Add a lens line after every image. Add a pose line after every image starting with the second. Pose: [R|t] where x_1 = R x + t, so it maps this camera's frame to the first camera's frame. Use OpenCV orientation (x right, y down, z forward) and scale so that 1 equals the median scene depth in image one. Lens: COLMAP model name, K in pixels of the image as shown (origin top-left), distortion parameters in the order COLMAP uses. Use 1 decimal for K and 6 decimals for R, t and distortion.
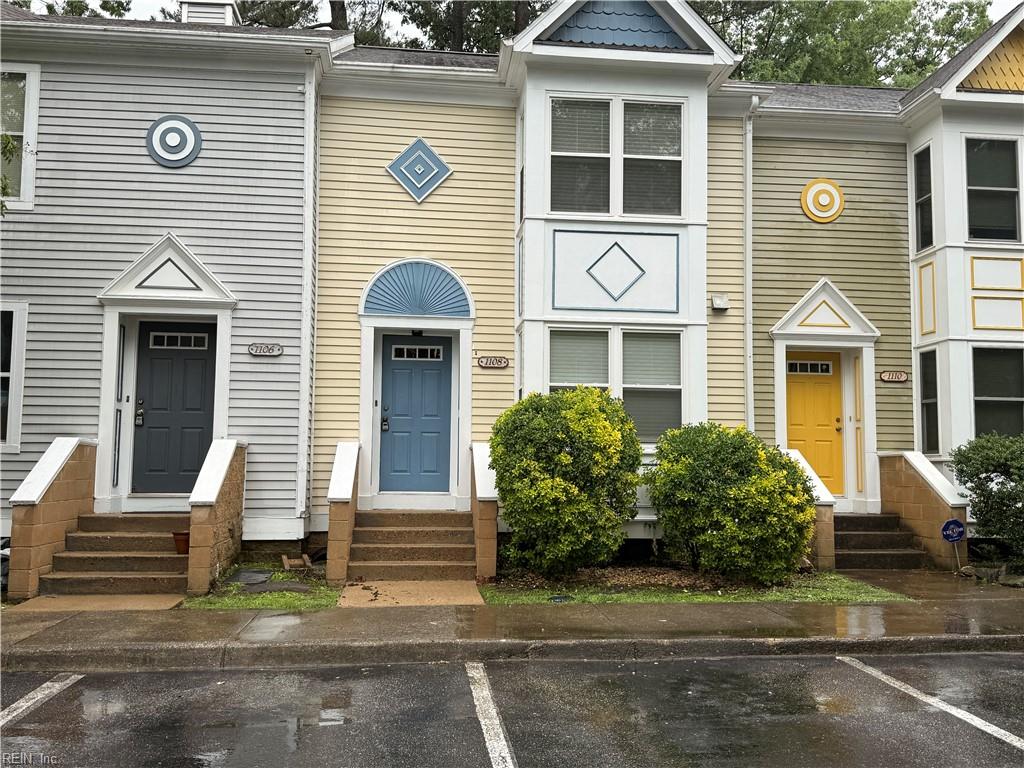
lens RADIAL K [[942.2, 0, 515.7], [0, 942.2, 383.8], [0, 0, 1]] dist [0.191679, -0.420972]
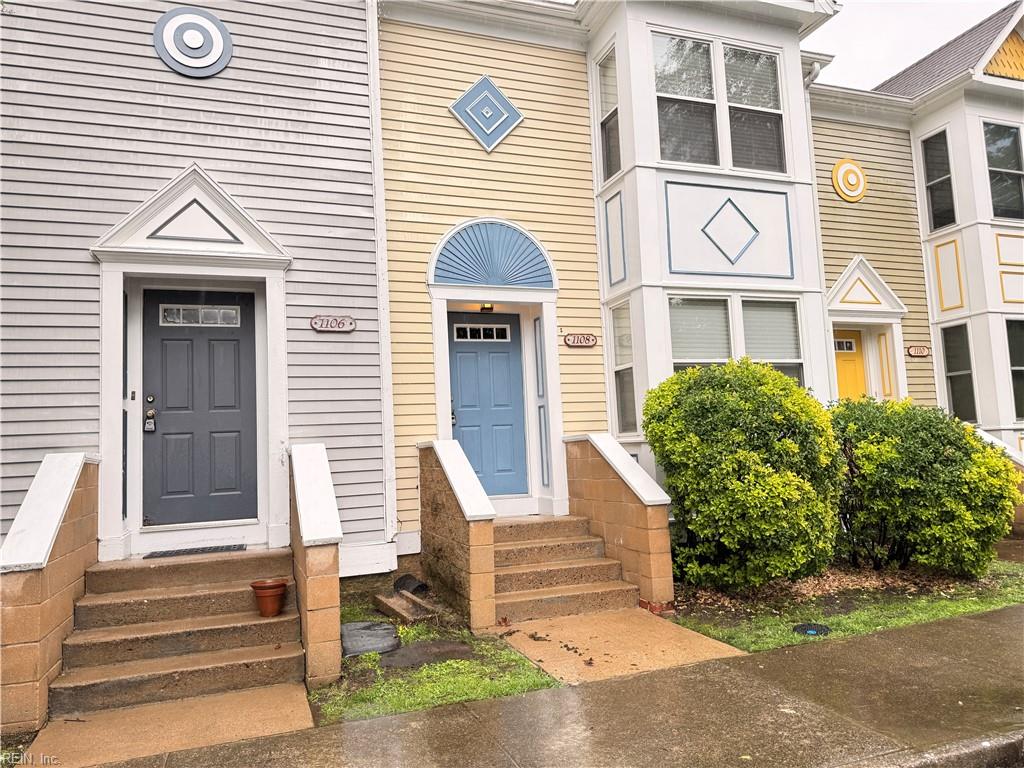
lens RADIAL K [[725.3, 0, 512.0], [0, 725.3, 384.0], [0, 0, 1]] dist [0.085819, -0.125374]
pose [[0.968040, -0.031668, 0.248789, -0.265058], [0.034455, 0.999383, -0.006856, 0.020611], [-0.248418, 0.015208, 0.968534, 0.395805]]
